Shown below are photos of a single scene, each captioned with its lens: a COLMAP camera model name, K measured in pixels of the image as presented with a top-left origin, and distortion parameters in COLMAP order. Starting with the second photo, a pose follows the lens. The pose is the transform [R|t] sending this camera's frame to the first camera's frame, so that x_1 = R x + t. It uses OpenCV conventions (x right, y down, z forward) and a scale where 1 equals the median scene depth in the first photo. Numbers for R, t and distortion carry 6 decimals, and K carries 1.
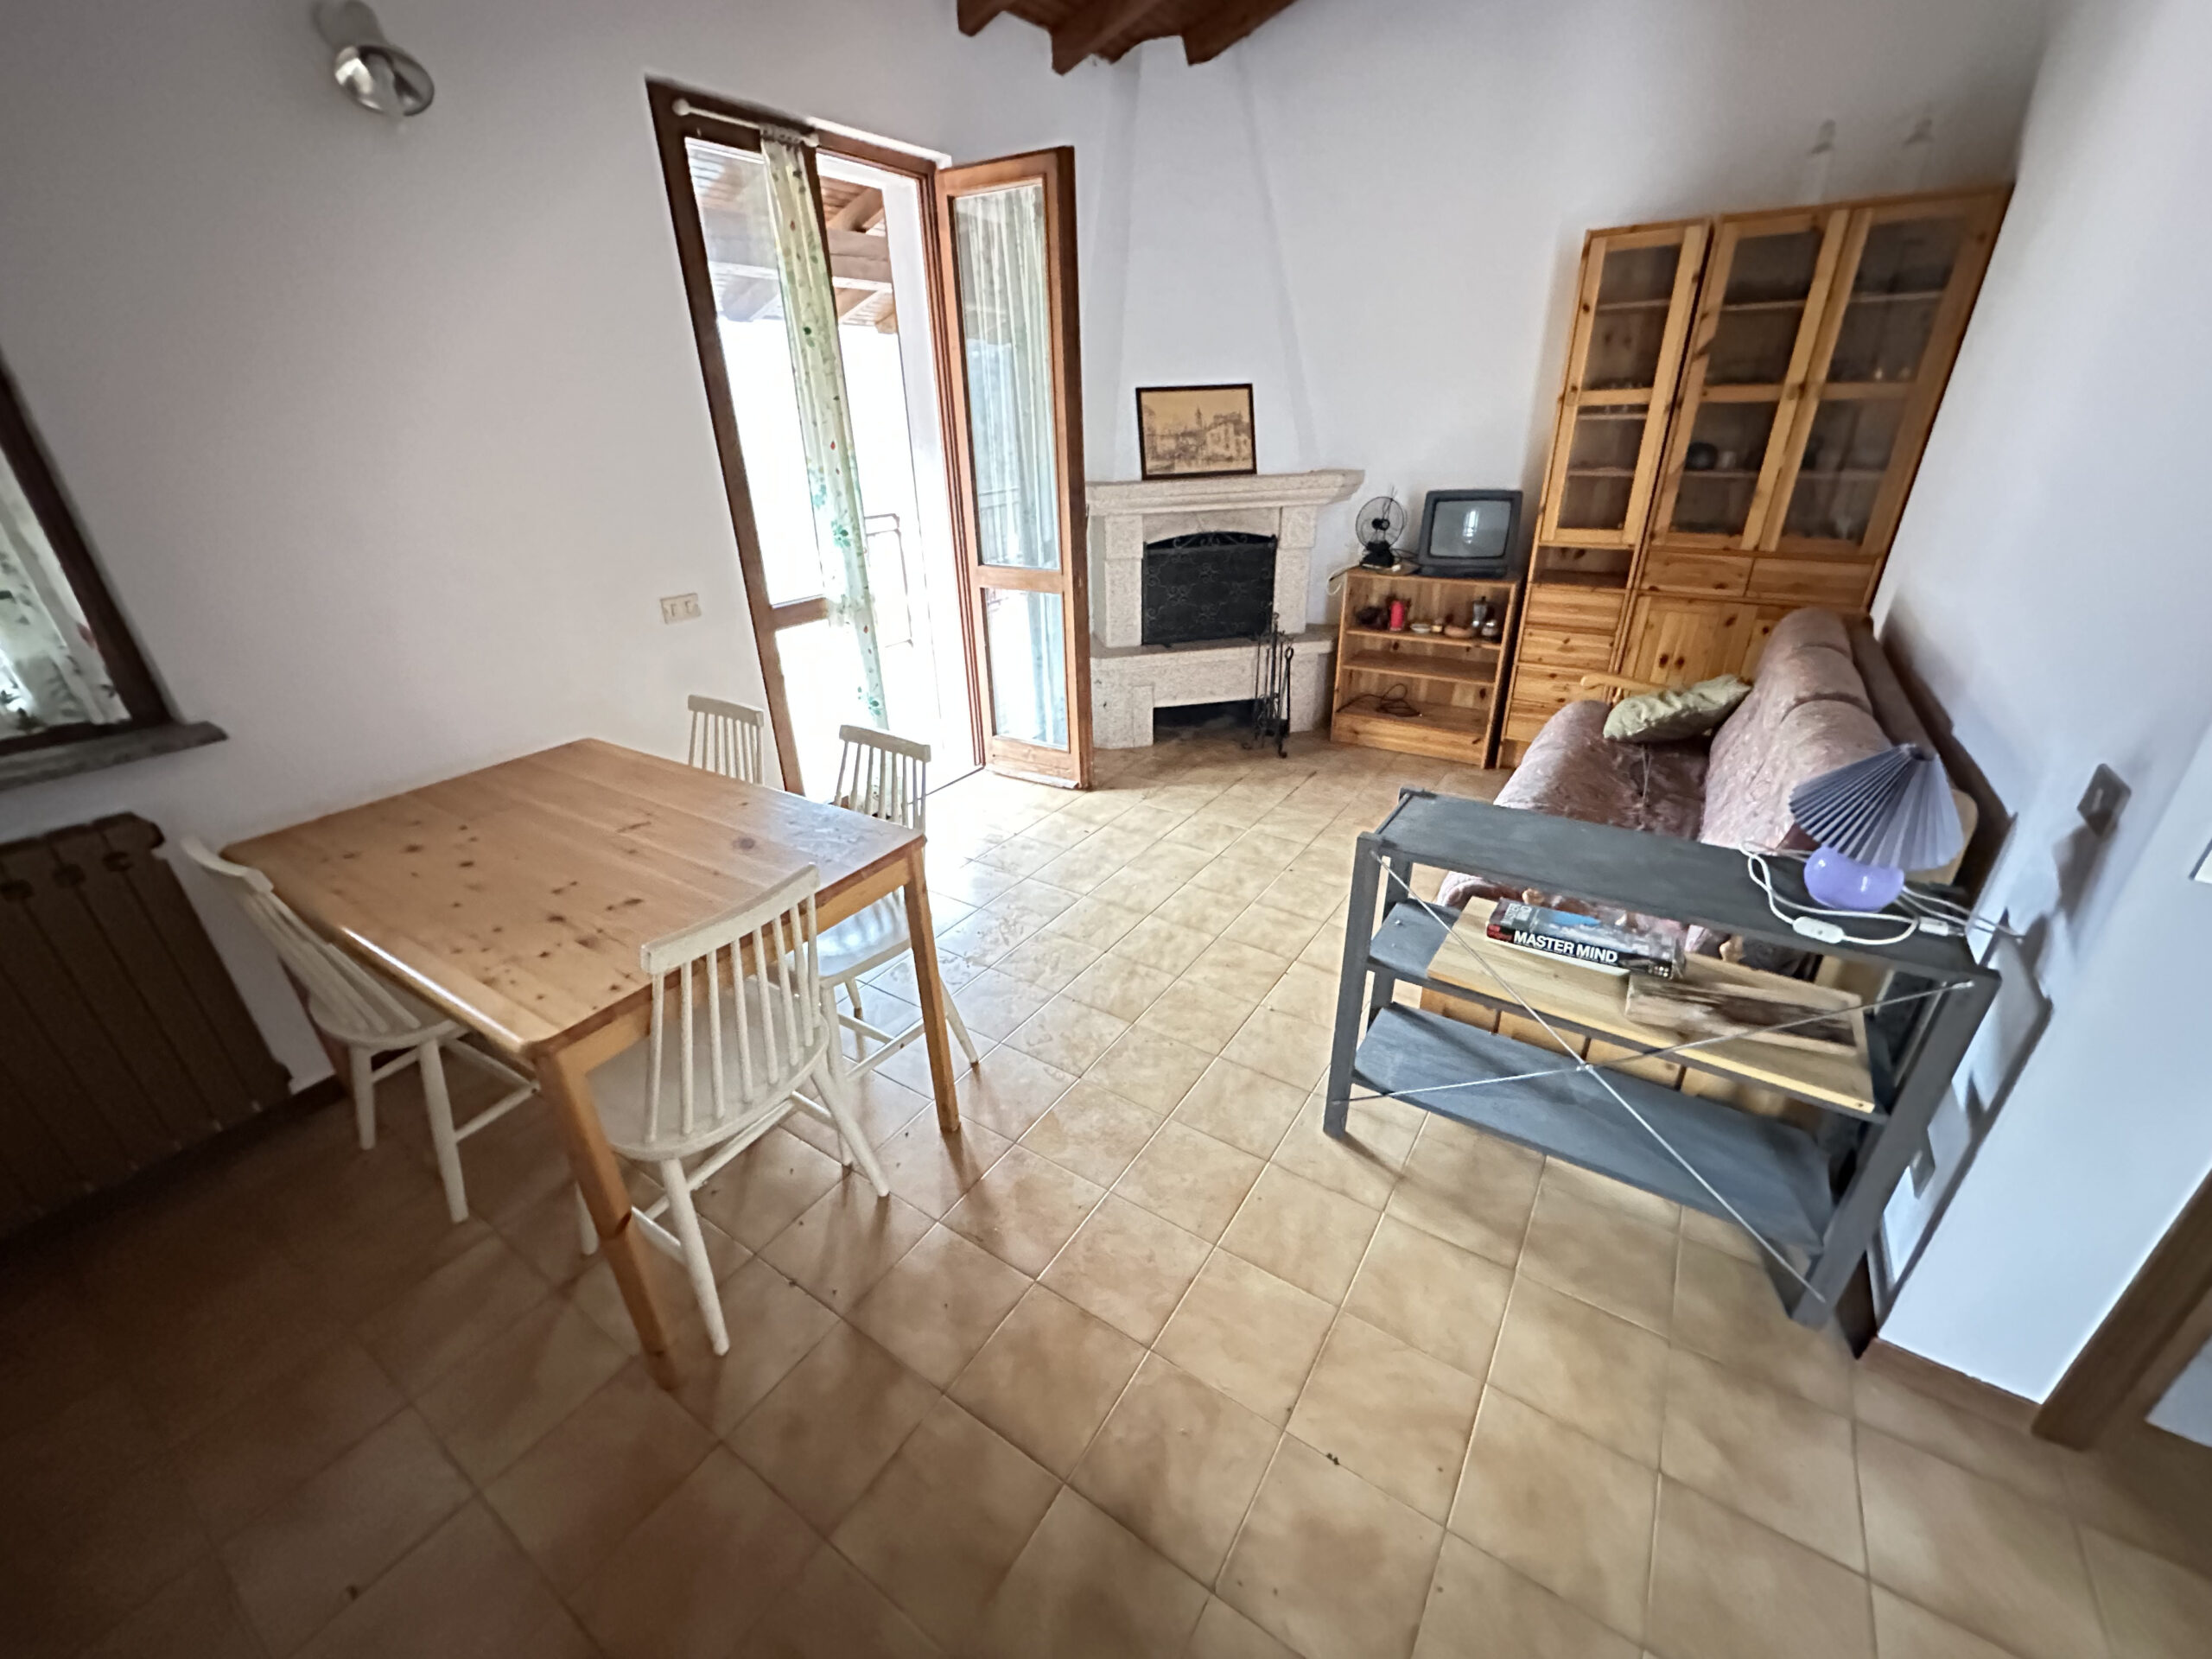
lens RADIAL K [[879.1, 0, 1100.5], [0, 879.1, 821.7], [0, 0, 1]] dist [-0.003929, 0.000590]
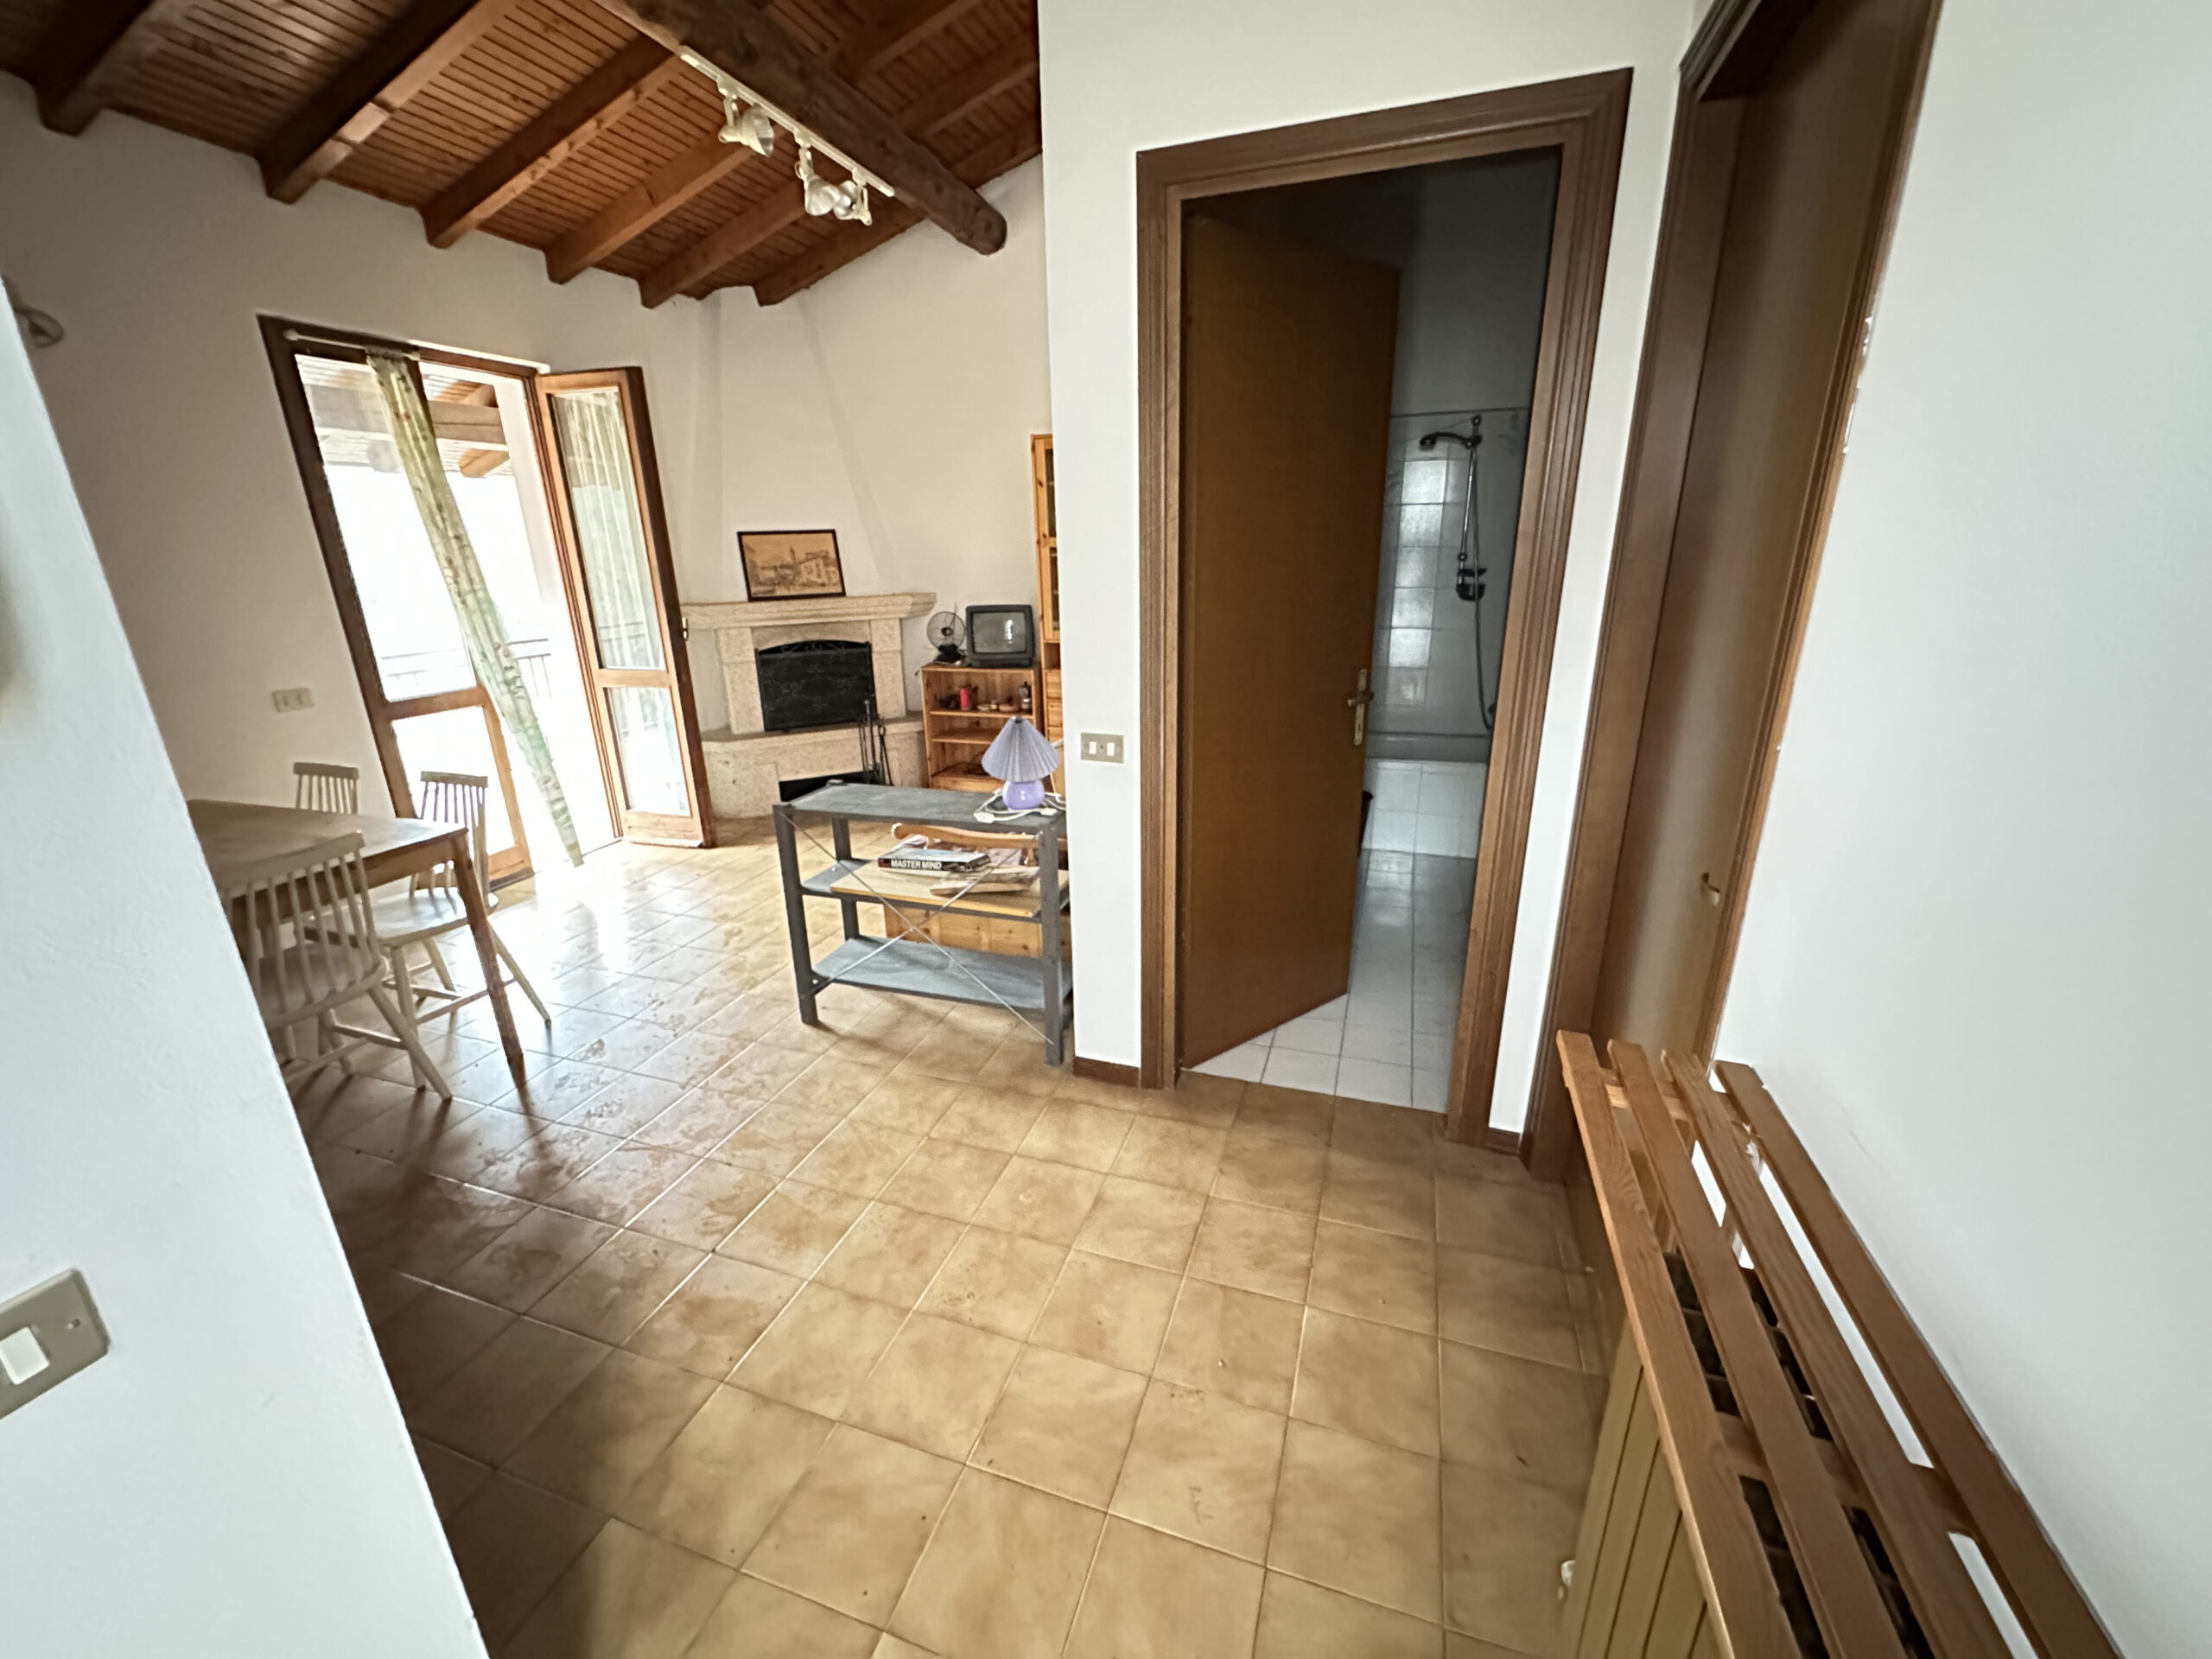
lens RADIAL K [[879.1, 0, 1098.8], [0, 879.1, 818.7], [0, 0, 1]] dist [-0.003929, 0.000590]
pose [[0.966528, -0.071070, 0.246521, 0.209334], [0.104603, 0.986538, -0.125703, 0.135140], [-0.234268, 0.147282, 0.960951, -0.294515]]
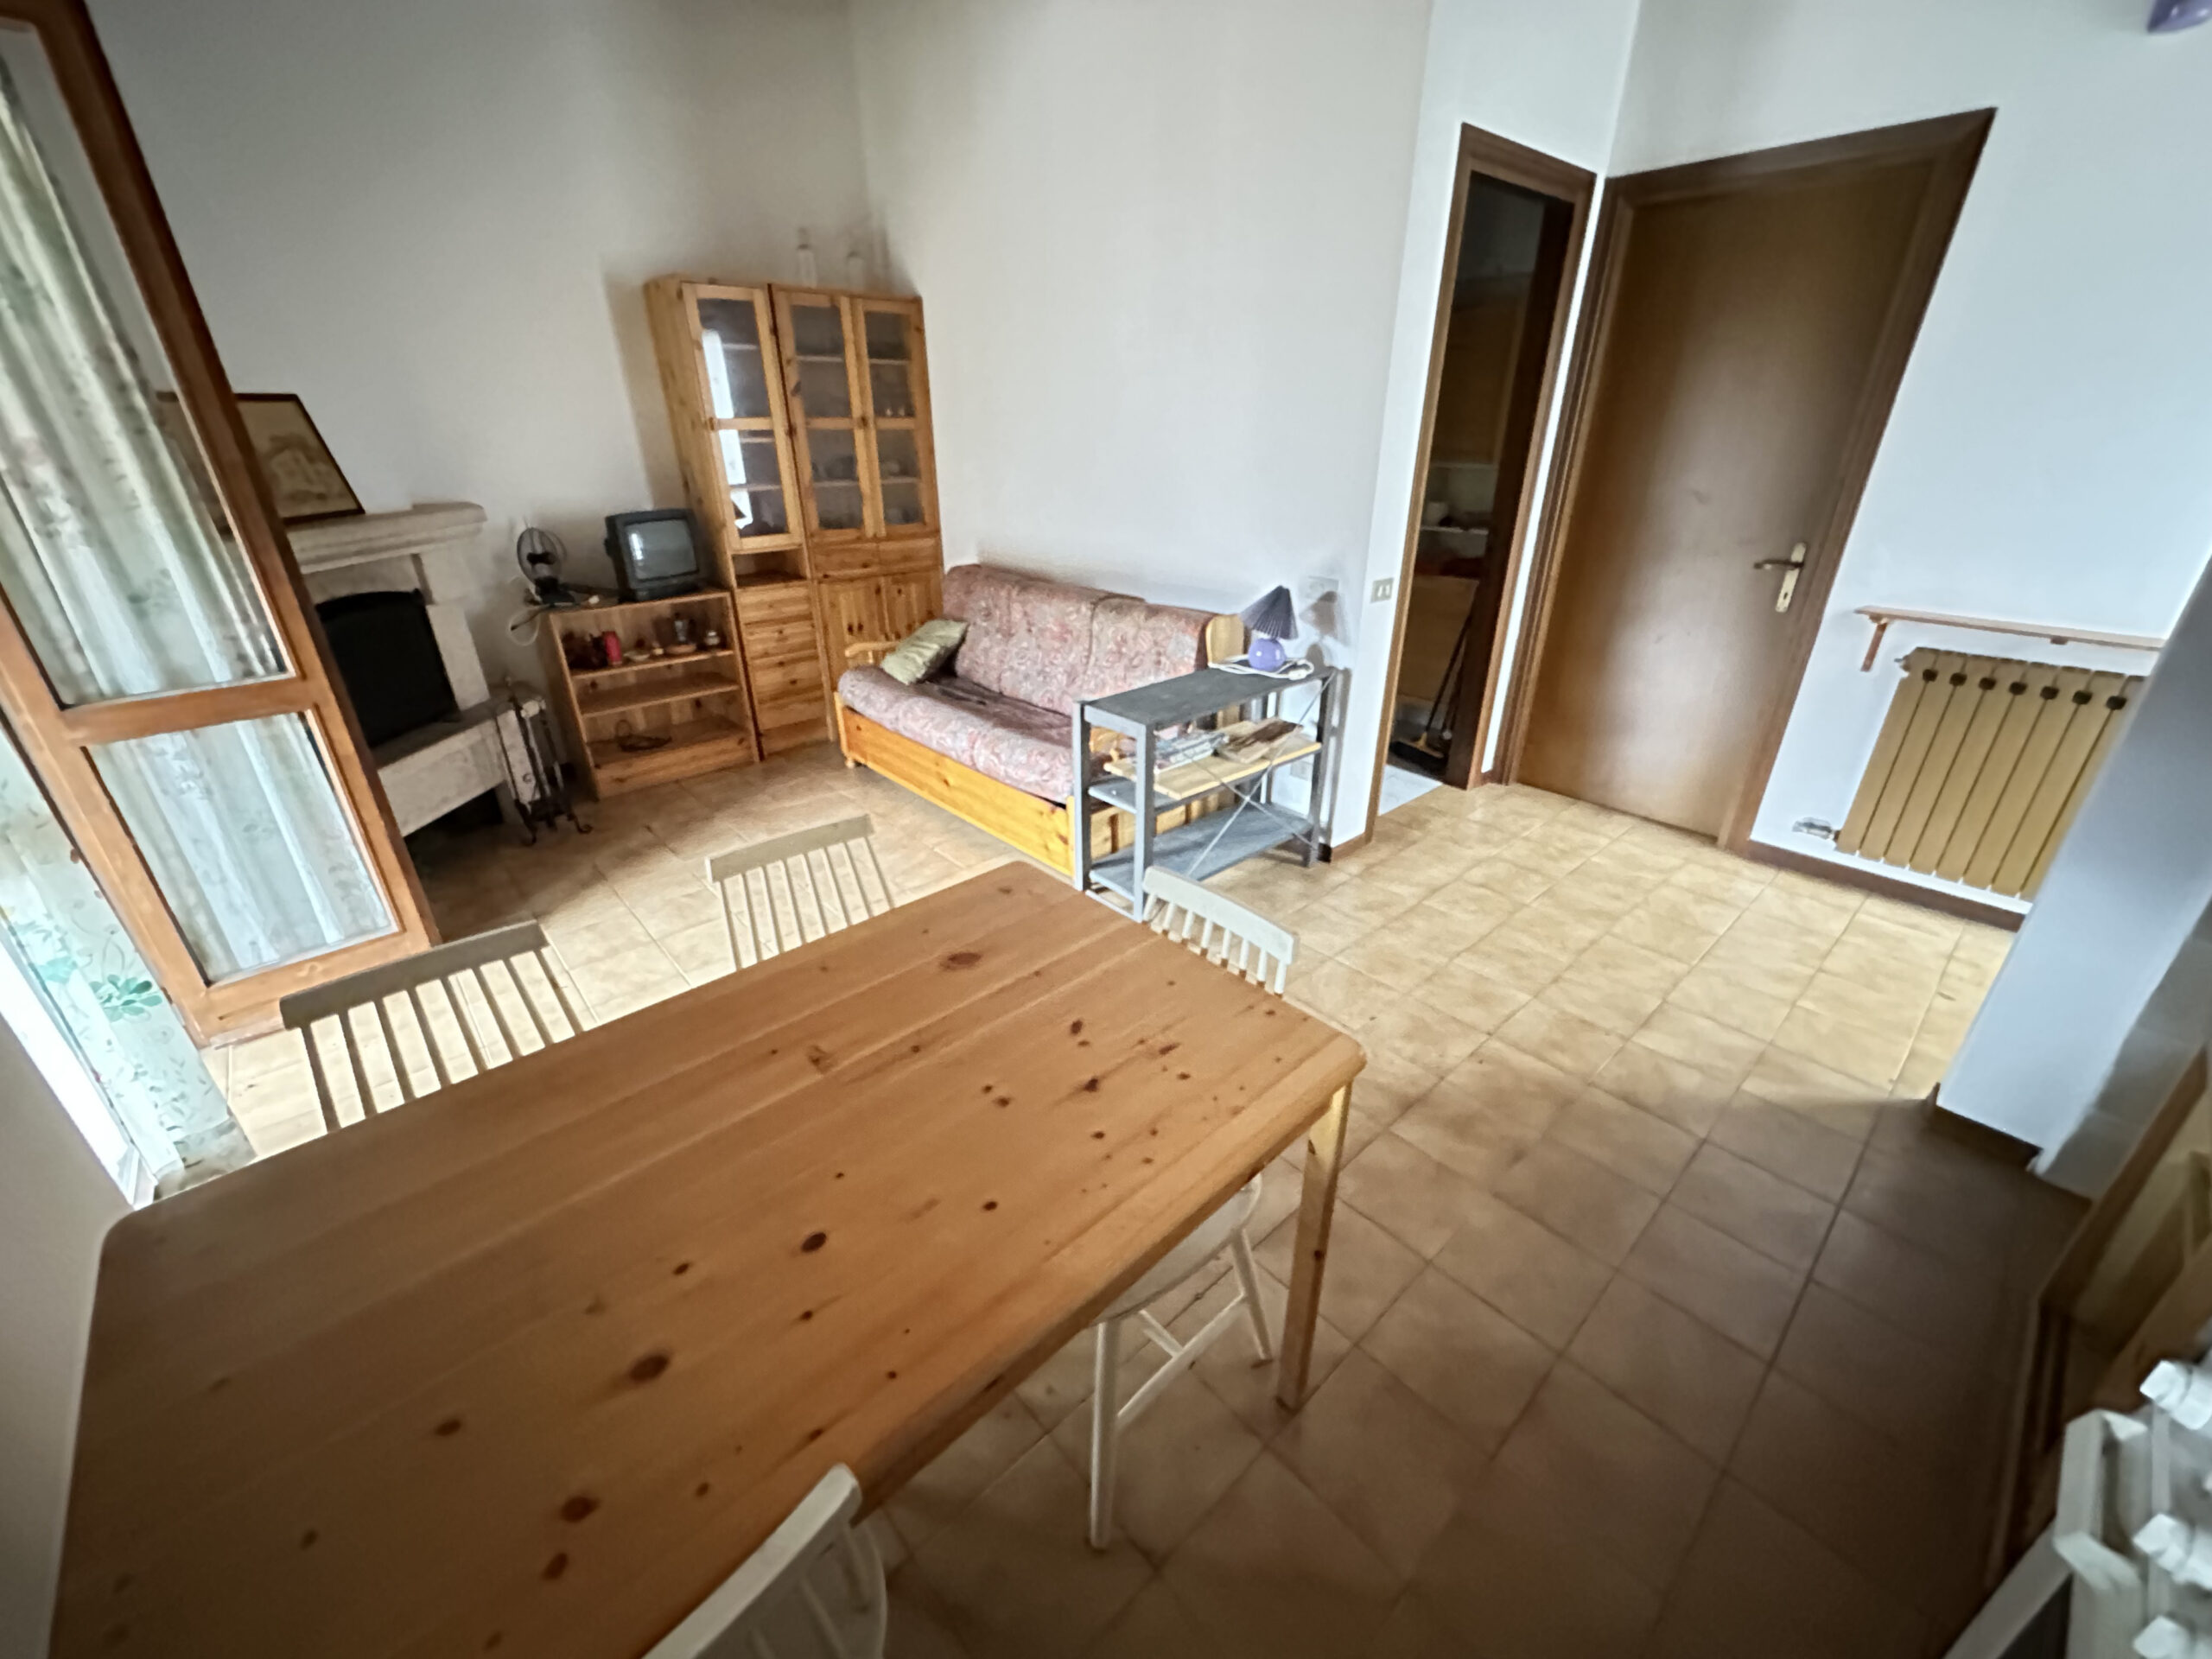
lens RADIAL K [[879.1, 0, 1105.2], [0, 879.1, 825.1], [0, 0, 1]] dist [-0.003929, 0.000590]
pose [[0.251032, -0.381907, 0.889455, -0.470000], [0.406853, 0.875400, 0.261046, -0.107045], [-0.878324, 0.296347, 0.375133, 0.254014]]
